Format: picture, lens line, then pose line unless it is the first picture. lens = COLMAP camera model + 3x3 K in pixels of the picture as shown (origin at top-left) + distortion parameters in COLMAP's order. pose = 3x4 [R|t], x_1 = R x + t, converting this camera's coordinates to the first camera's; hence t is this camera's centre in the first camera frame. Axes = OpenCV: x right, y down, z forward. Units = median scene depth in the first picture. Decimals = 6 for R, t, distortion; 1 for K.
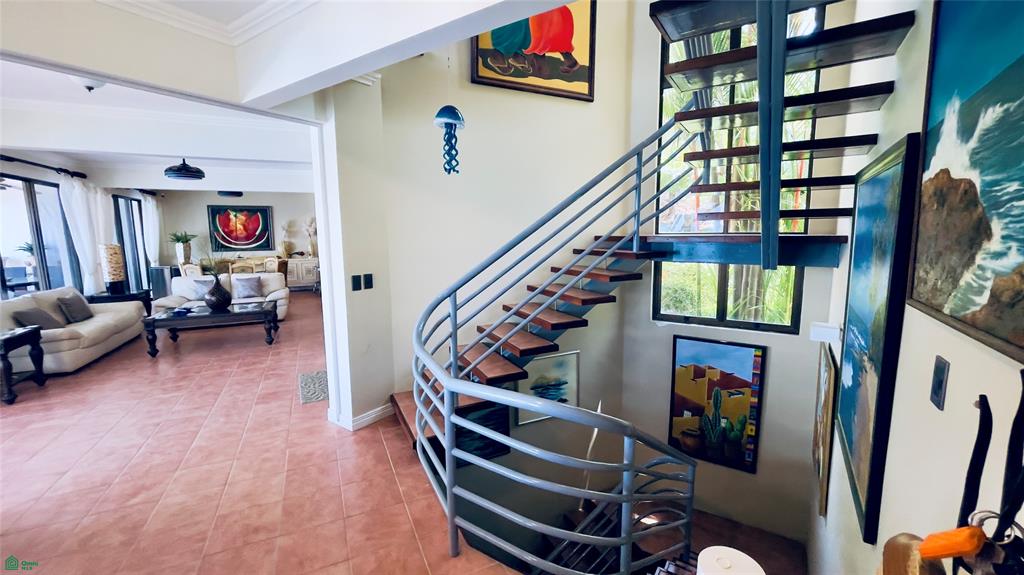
lens RADIAL K [[414.2, 0, 516.3], [0, 414.2, 284.0], [0, 0, 1]] dist [-0.010699, 0.005042]
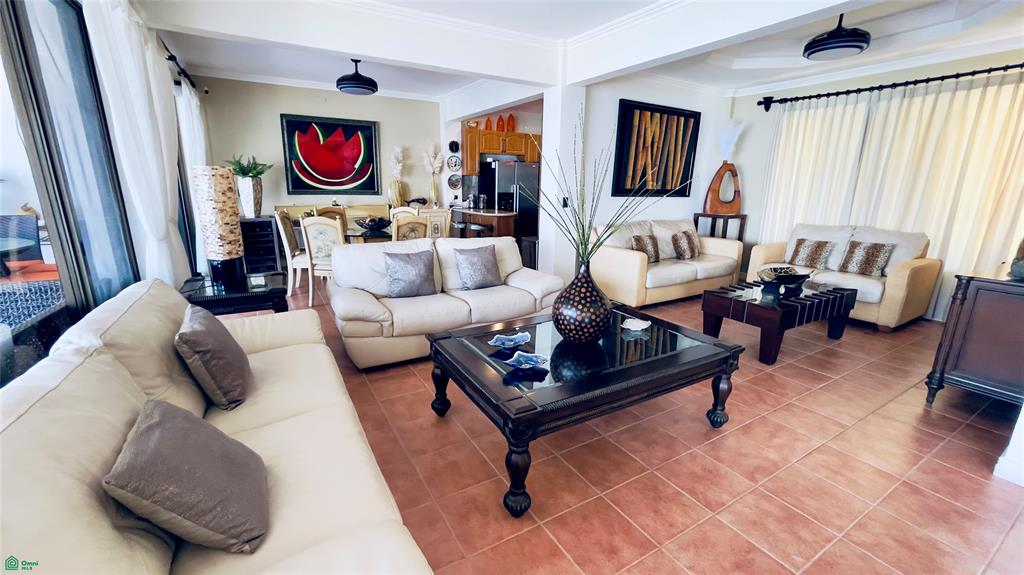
lens RADIAL K [[414.2, 0, 514.8], [0, 414.2, 286.4], [0, 0, 1]] dist [-0.010699, 0.005042]
pose [[0.995173, 0.008299, 0.097785, -0.487457], [-0.019034, 0.993819, 0.109366, -0.017645], [-0.096273, -0.110699, 0.989180, 0.375305]]
